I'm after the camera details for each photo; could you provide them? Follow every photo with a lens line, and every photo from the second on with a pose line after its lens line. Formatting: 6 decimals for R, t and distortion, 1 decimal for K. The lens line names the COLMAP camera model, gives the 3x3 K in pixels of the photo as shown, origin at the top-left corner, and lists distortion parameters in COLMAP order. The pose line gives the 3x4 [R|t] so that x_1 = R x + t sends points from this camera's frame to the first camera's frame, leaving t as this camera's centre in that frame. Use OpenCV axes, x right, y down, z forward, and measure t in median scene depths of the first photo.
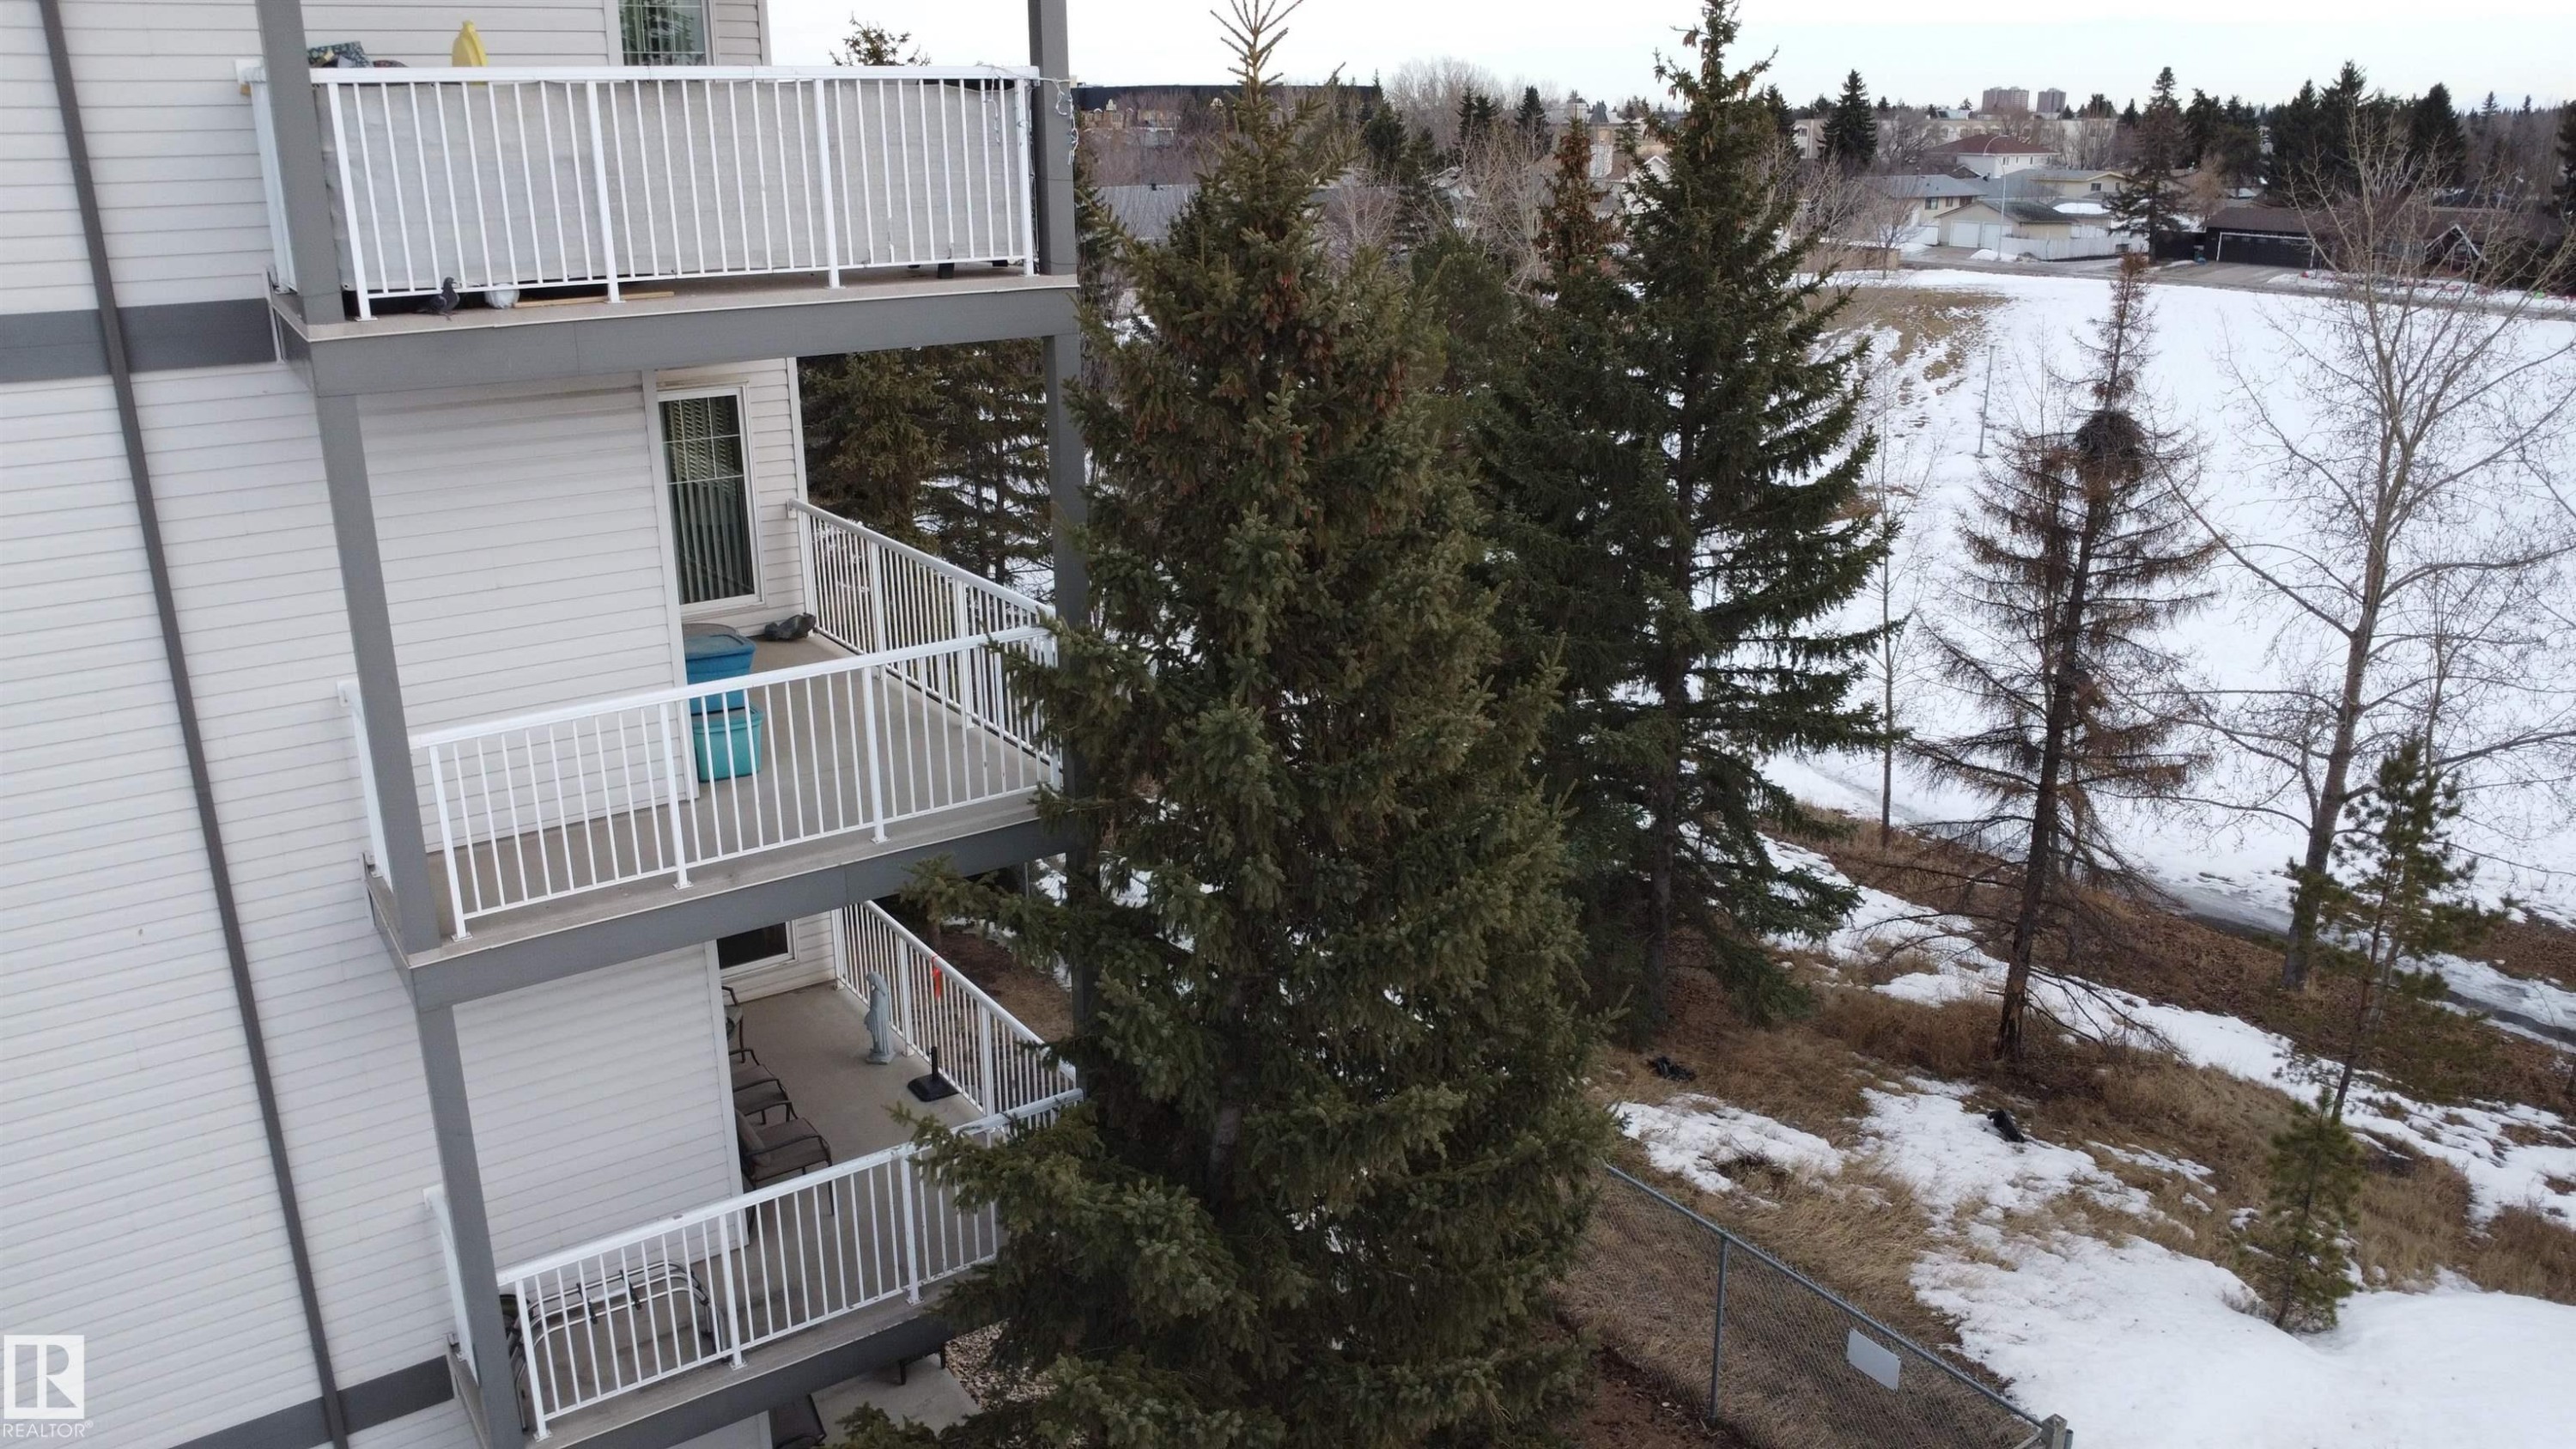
lens RADIAL K [[1864.1, 0, 1300.8], [0, 1864.1, 710.1], [0, 0, 1]] dist [-0.026040, 0.000134]
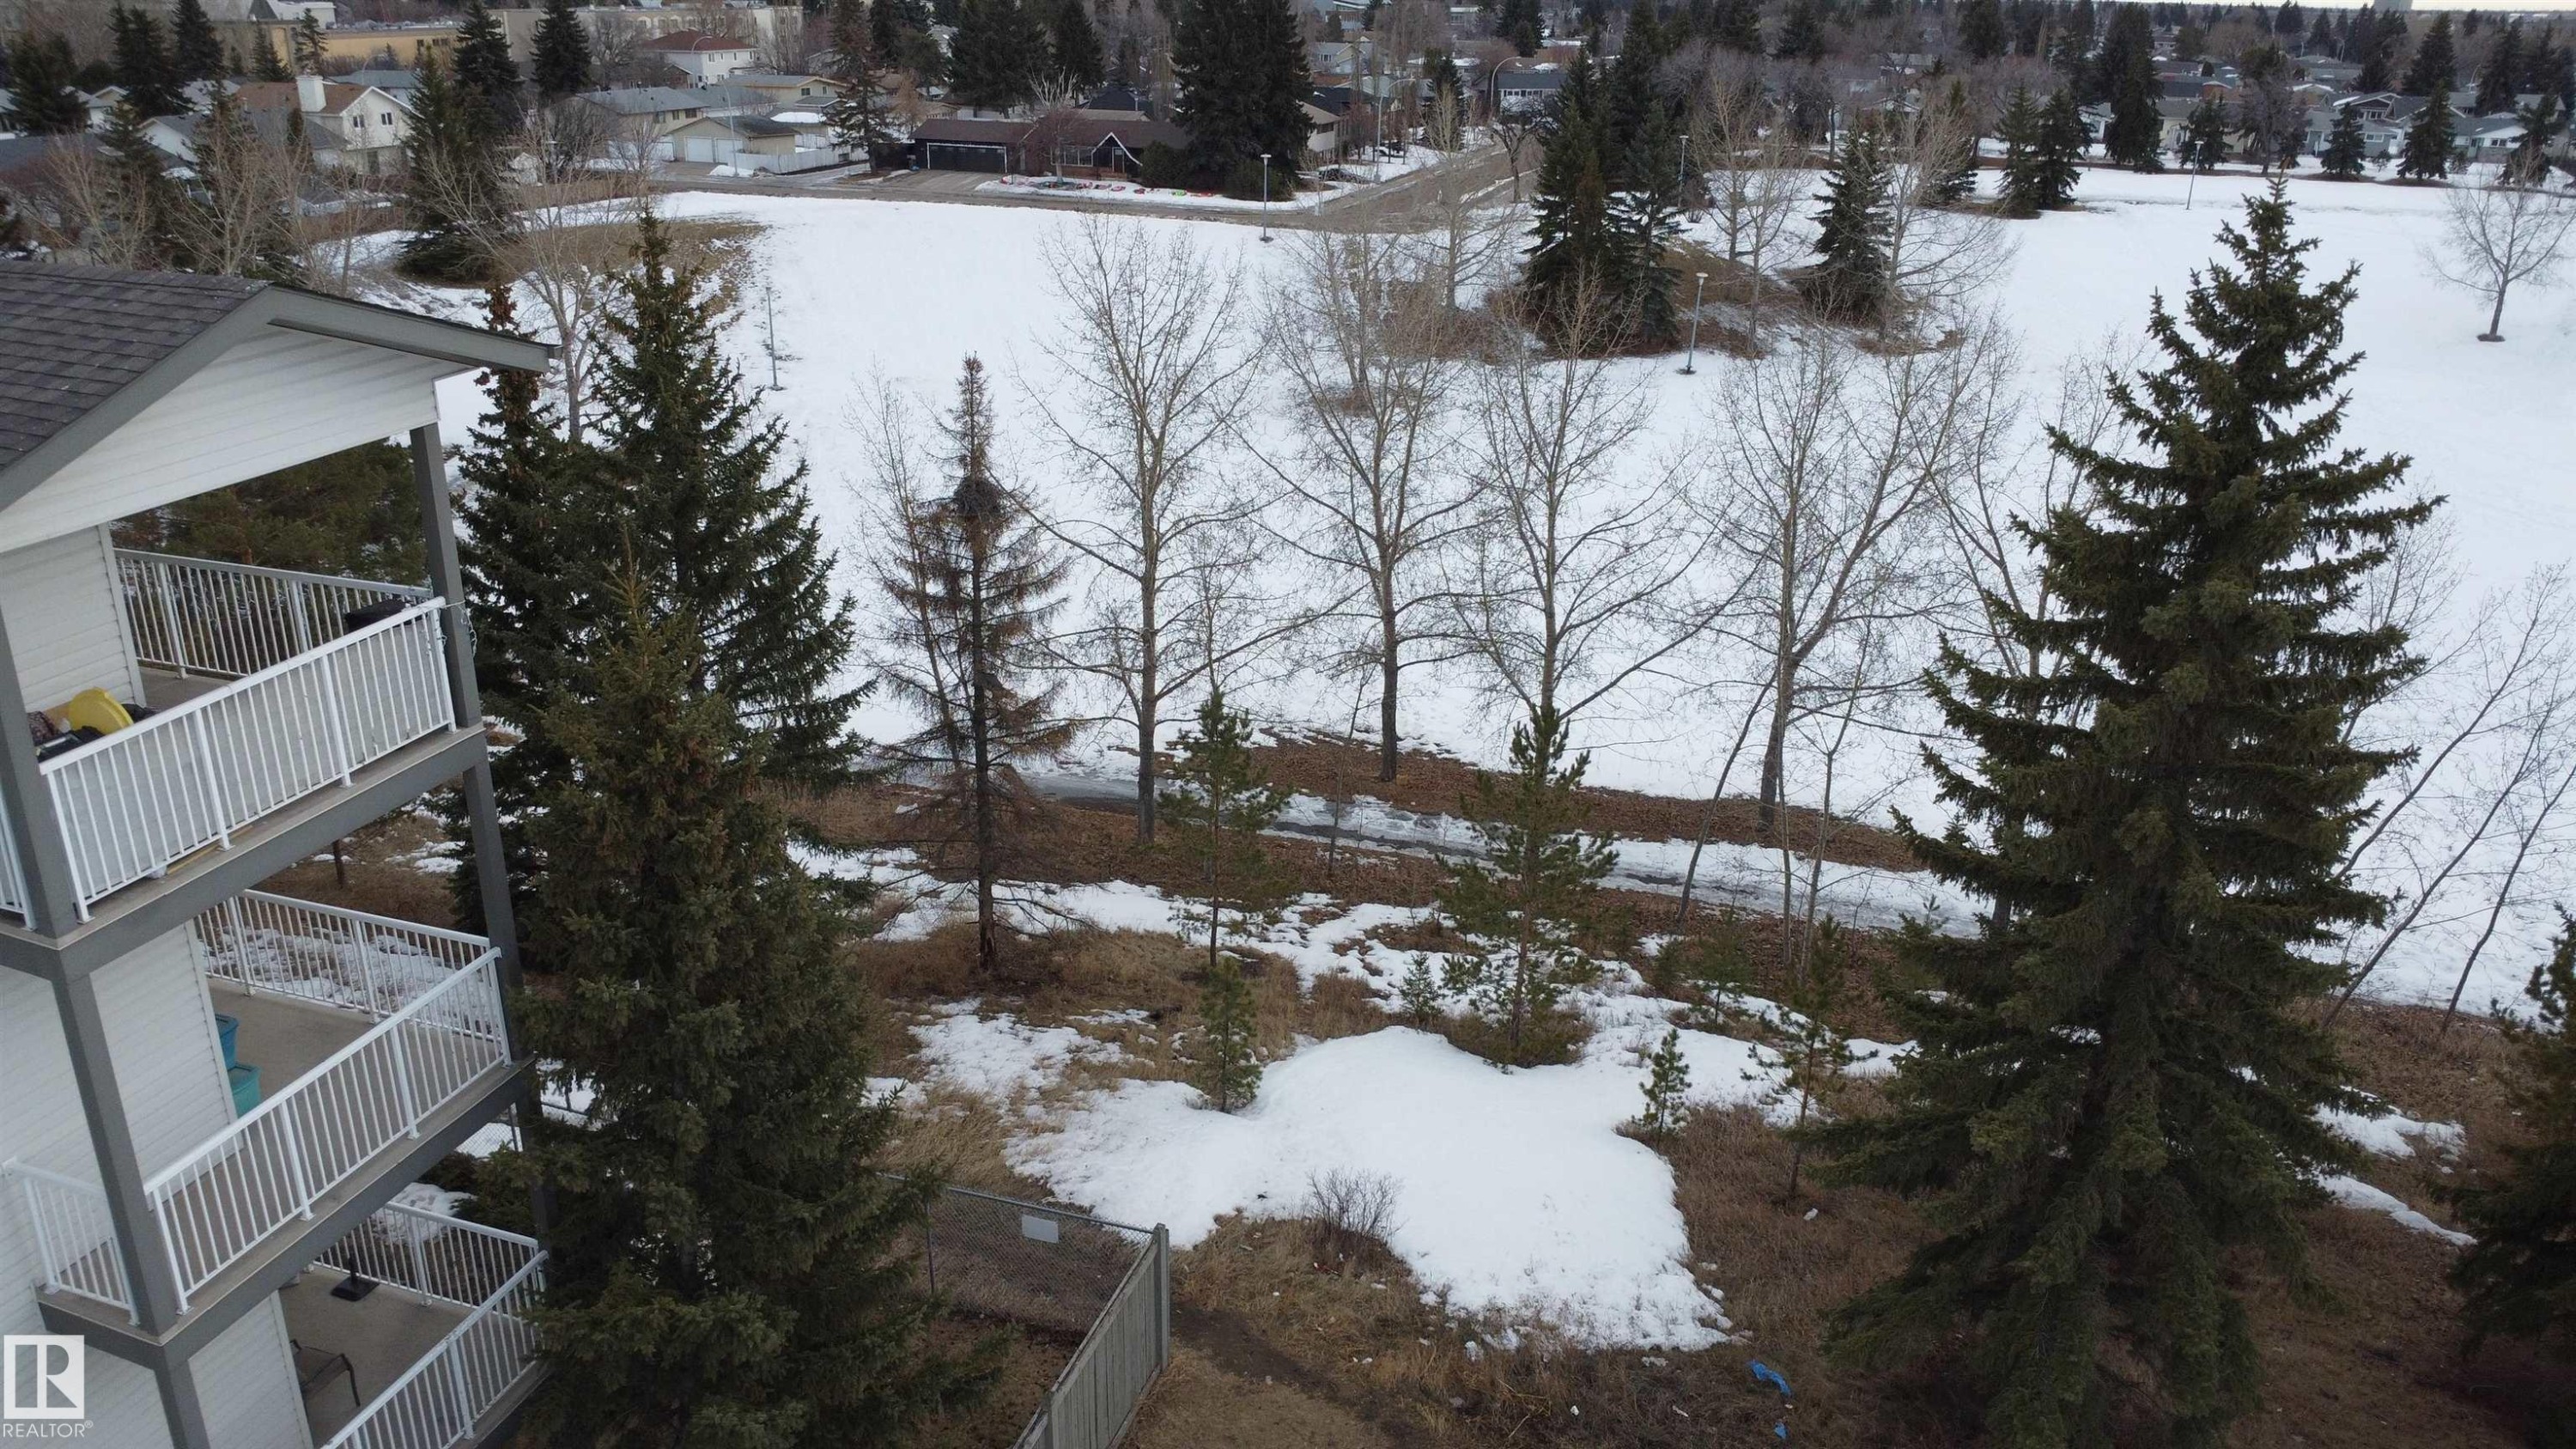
lens RADIAL K [[1864.1, 0, 1275.5], [0, 1864.1, 705.4], [0, 0, 1]] dist [-0.026040, 0.000134]
pose [[0.802445, -0.202742, 0.561229, -0.169043], [0.165432, 0.979231, 0.117210, -0.122119], [-0.573336, -0.001209, 0.819319, -0.211062]]
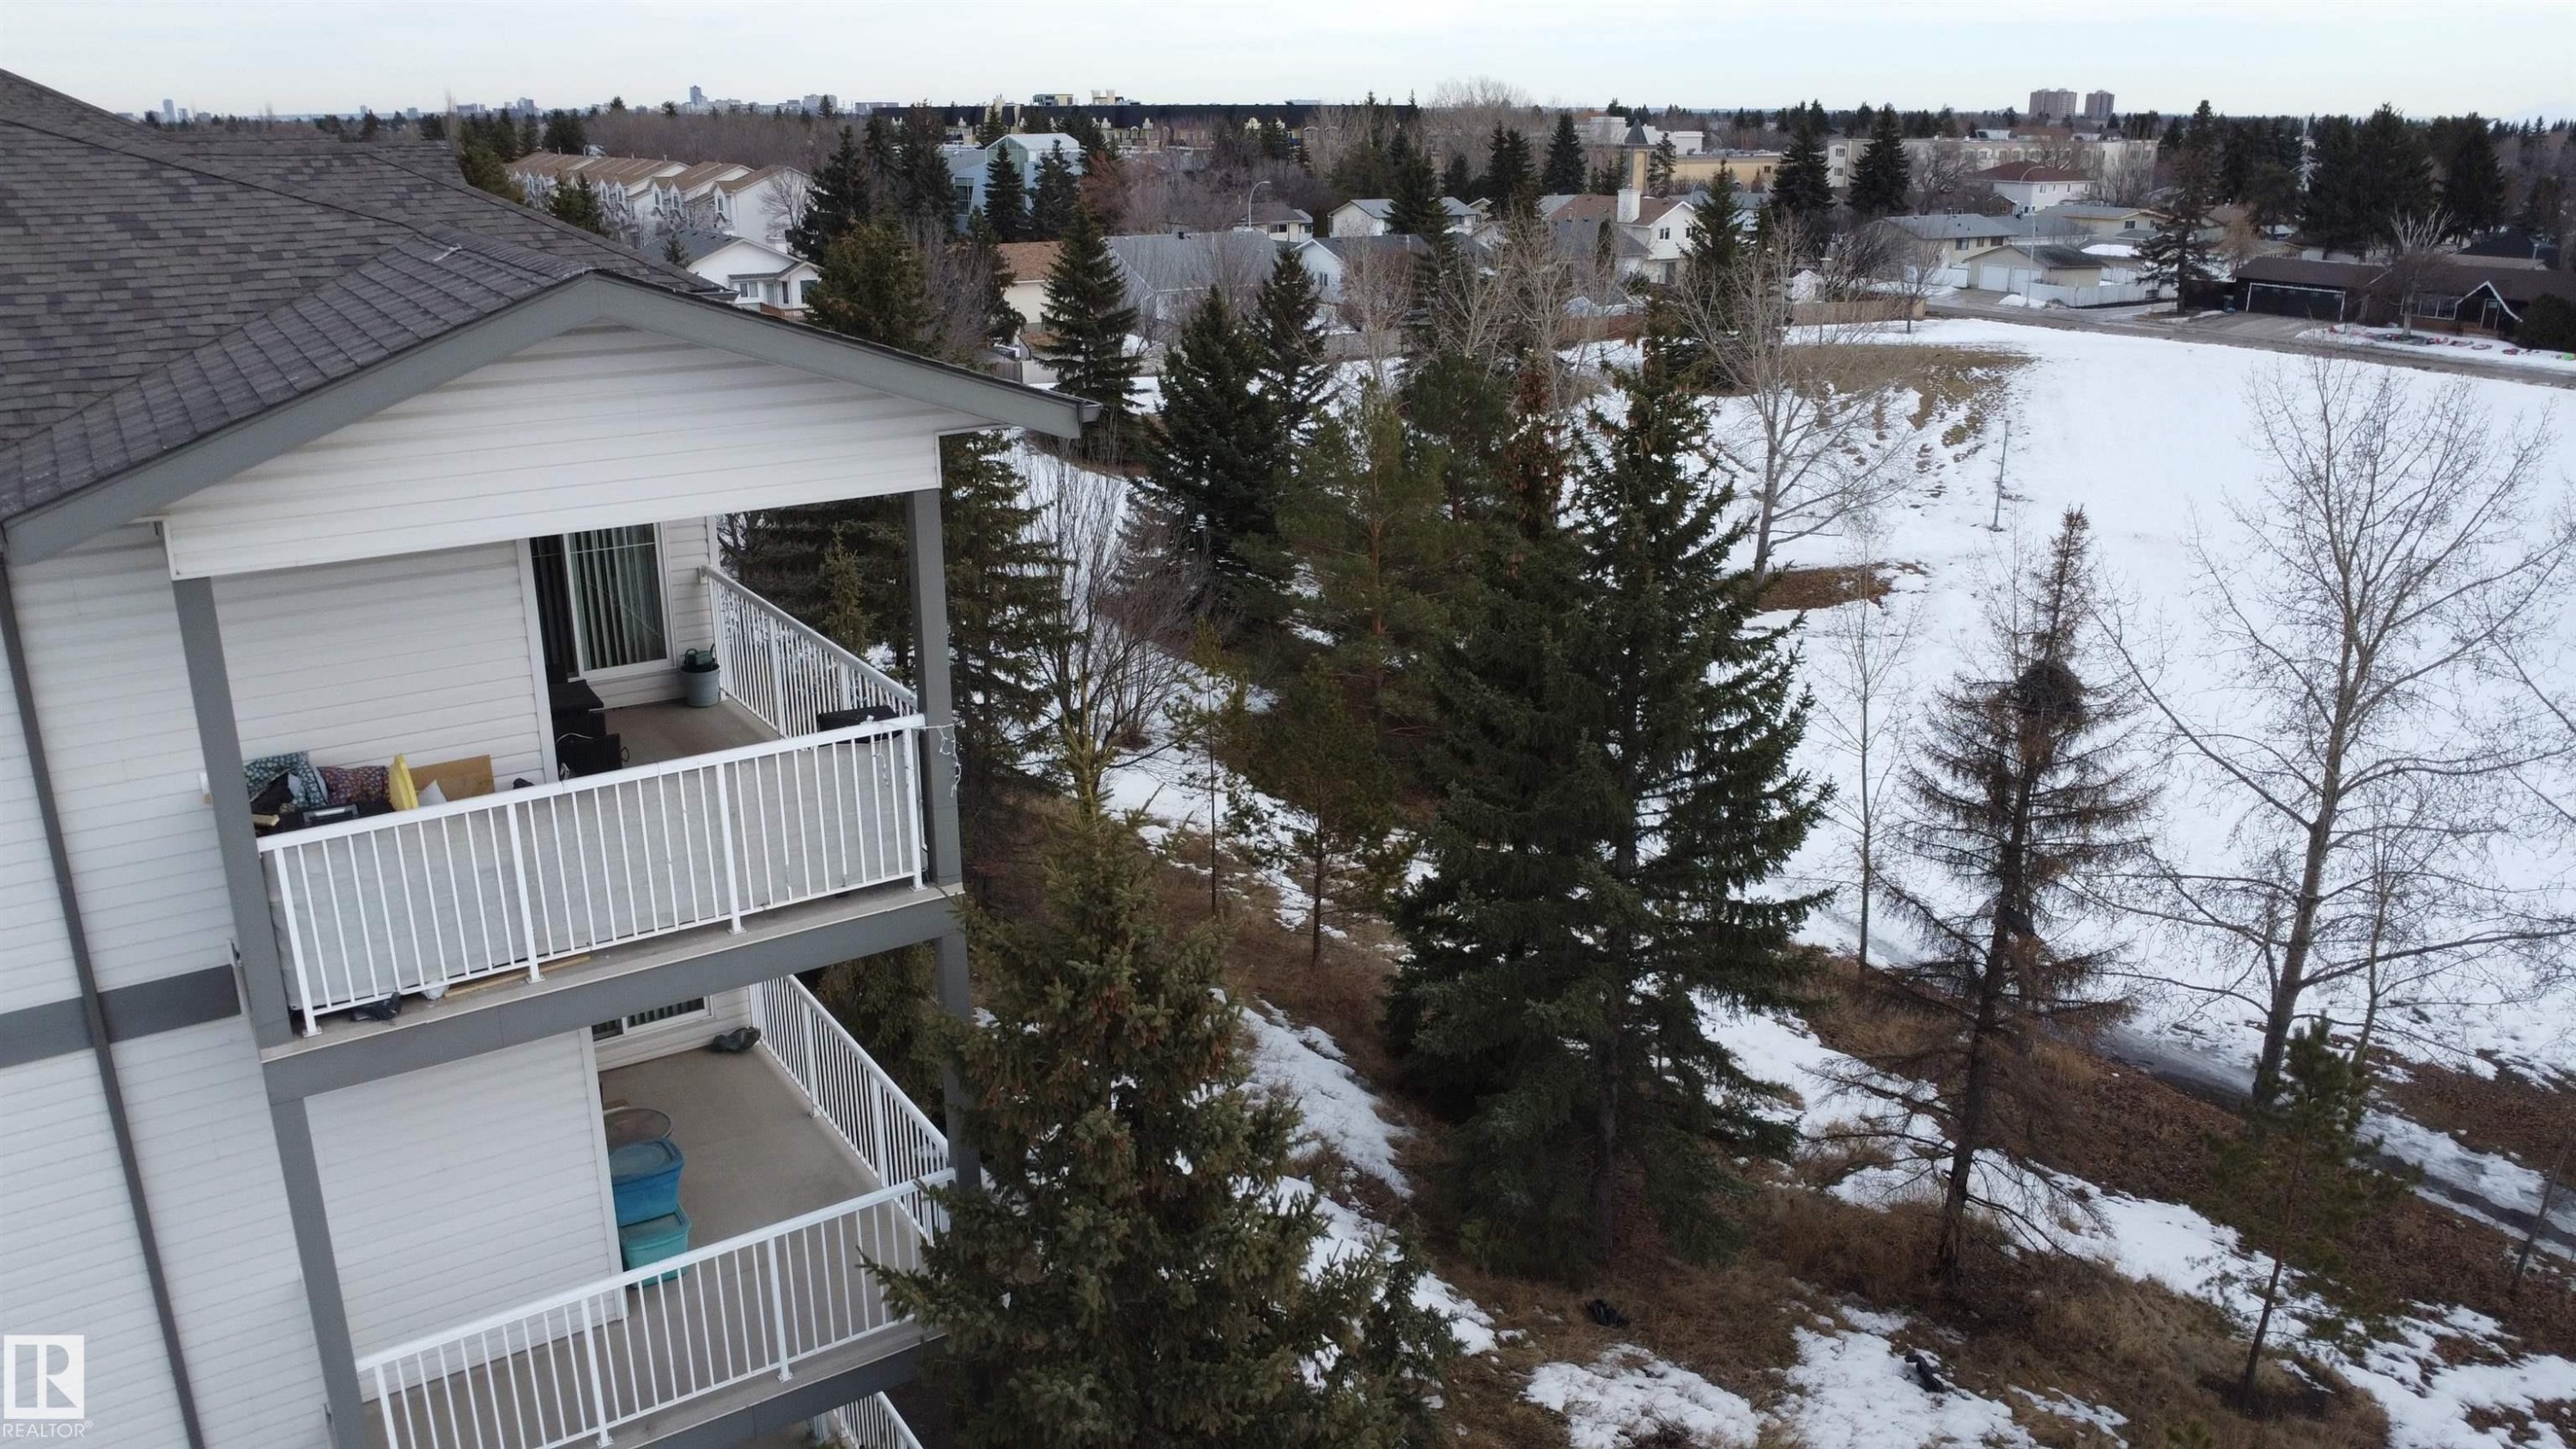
lens RADIAL K [[1864.1, 0, 1300.6], [0, 1864.1, 712.0], [0, 0, 1]] dist [-0.026040, 0.000134]
pose [[0.999747, 0.011501, -0.019337, 0.039495], [-0.011429, 0.999927, 0.003818, -0.133152], [0.019380, -0.003596, 0.999806, -0.040615]]
